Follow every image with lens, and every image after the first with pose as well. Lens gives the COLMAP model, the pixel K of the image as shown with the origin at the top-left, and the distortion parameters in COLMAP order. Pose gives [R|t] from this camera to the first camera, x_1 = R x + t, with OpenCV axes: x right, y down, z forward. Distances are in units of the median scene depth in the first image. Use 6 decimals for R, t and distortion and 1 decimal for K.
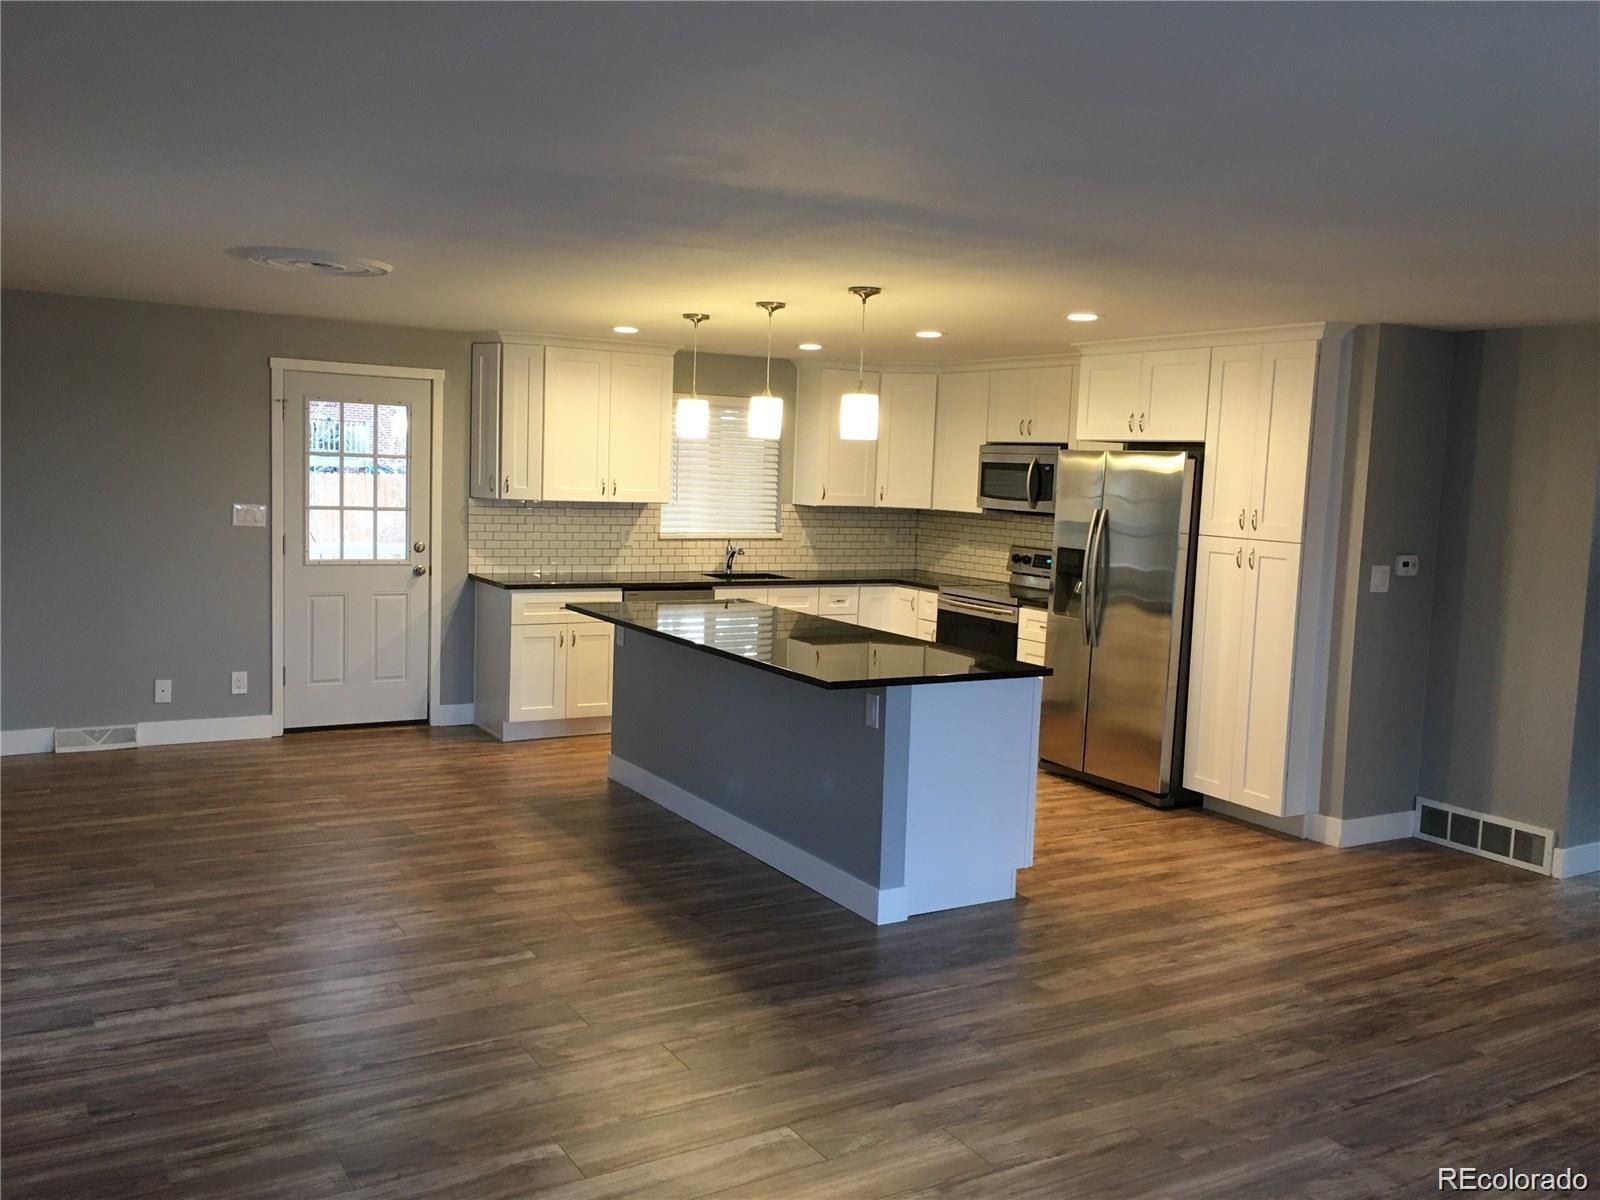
lens RADIAL K [[1374.1, 0, 800.0], [0, 1374.1, 600.0], [0, 0, 1]] dist [0.000423, 0.000734]
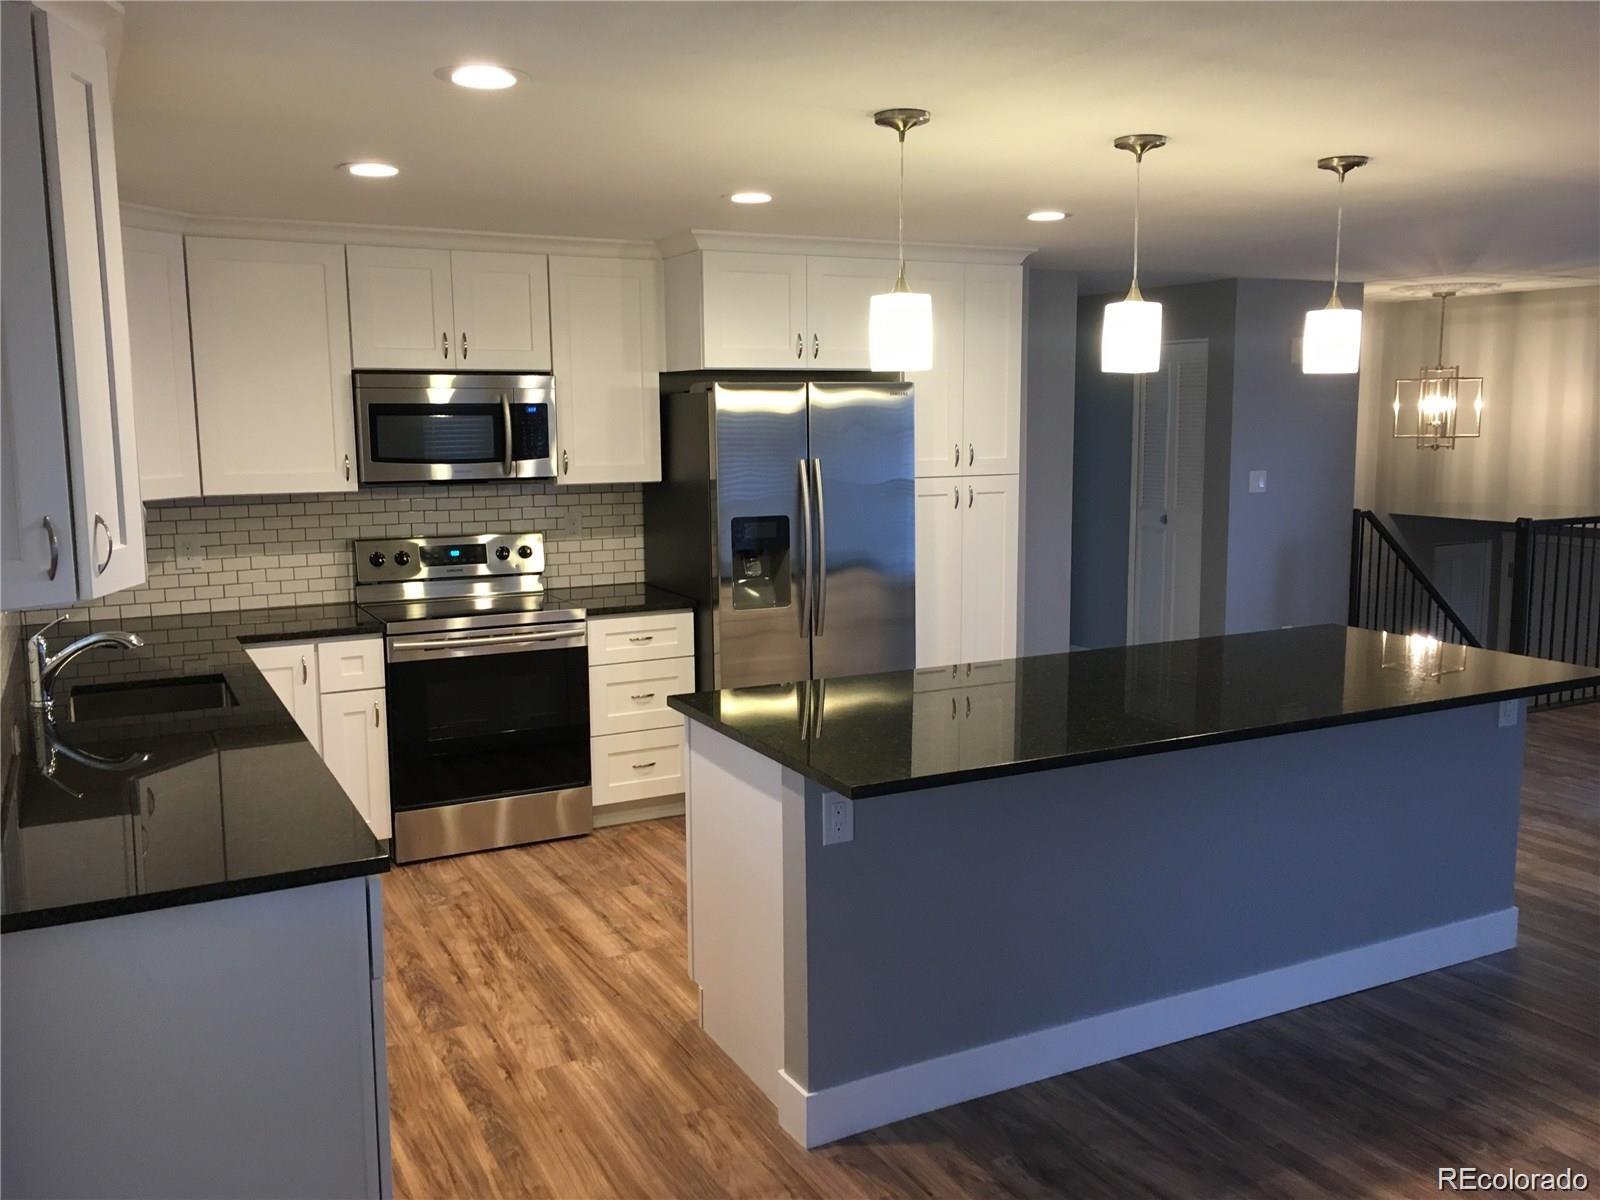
lens RADIAL K [[1363.2, 0, 800.0], [0, 1363.2, 600.0], [0, 0, 1]] dist [-0.057186, 0.005408]
pose [[0.070131, -0.176066, 0.981877, -0.577510], [0.109079, 0.979752, 0.167894, -0.126008], [-0.991556, 0.095328, 0.087916, 1.026443]]
